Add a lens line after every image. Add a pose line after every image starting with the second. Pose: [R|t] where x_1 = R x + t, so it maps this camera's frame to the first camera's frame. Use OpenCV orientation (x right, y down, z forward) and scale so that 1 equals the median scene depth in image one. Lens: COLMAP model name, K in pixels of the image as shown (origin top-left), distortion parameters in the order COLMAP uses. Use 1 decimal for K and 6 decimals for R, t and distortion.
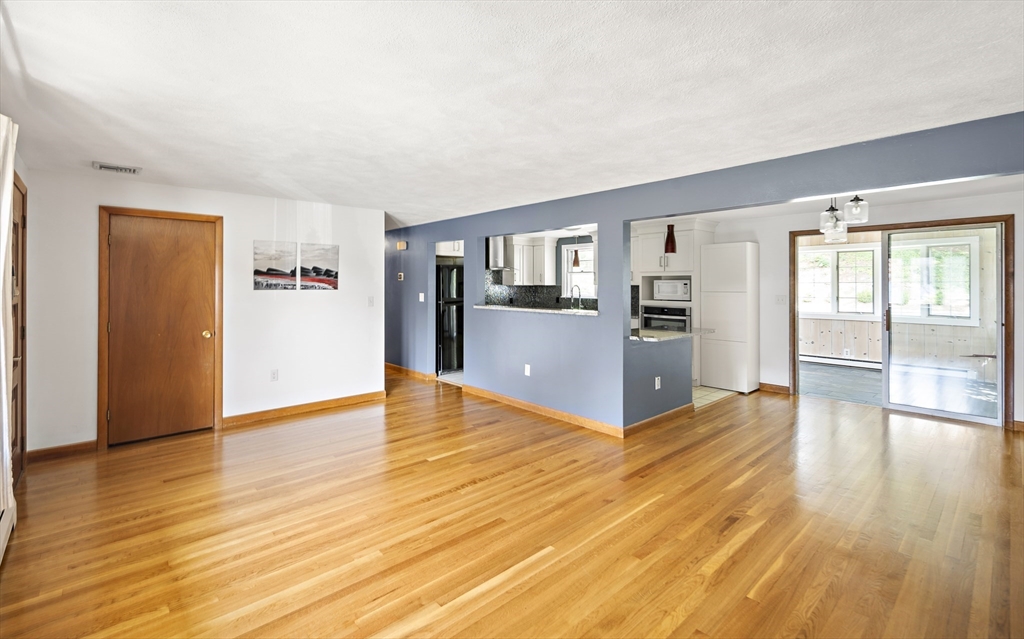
lens RADIAL K [[455.1, 0, 508.1], [0, 455.1, 280.6], [0, 0, 1]] dist [0.003429, 0.000328]
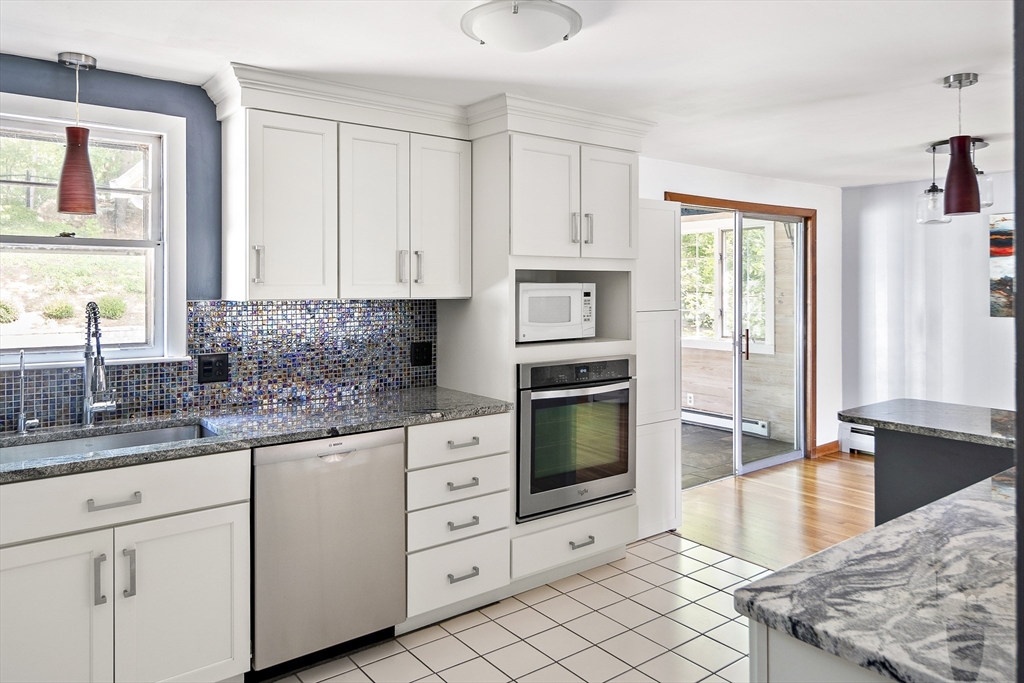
lens RADIAL K [[692.2, 0, 510.4], [0, 692.2, 283.7], [0, 0, 1]] dist [-0.001674, -0.000420]
pose [[0.085751, 0.002747, 0.996313, -0.355522], [-0.001924, 0.999995, -0.002591, 0.001895], [-0.996315, -0.001695, 0.085756, 1.963064]]
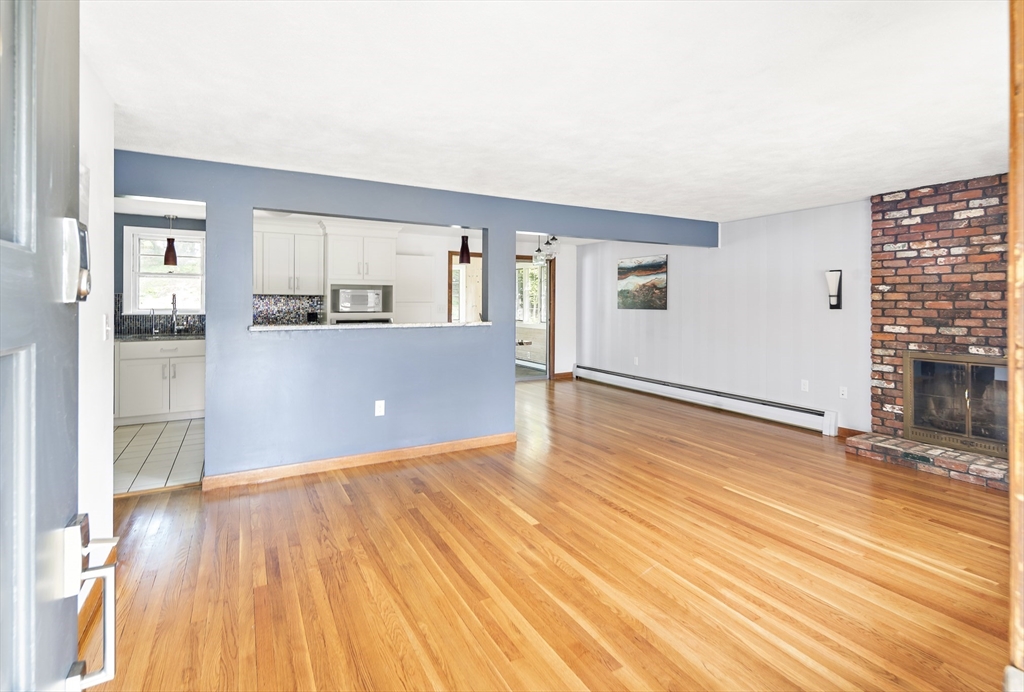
lens RADIAL K [[499.0, 0, 530.8], [0, 499.0, 304.0], [0, 0, 1]] dist [-0.000201, -0.000264]
pose [[0.206948, -0.007466, 0.978323, -1.067179], [-0.009696, 0.999906, 0.009682, 0.028771], [-0.978304, -0.011490, 0.206856, 0.925406]]
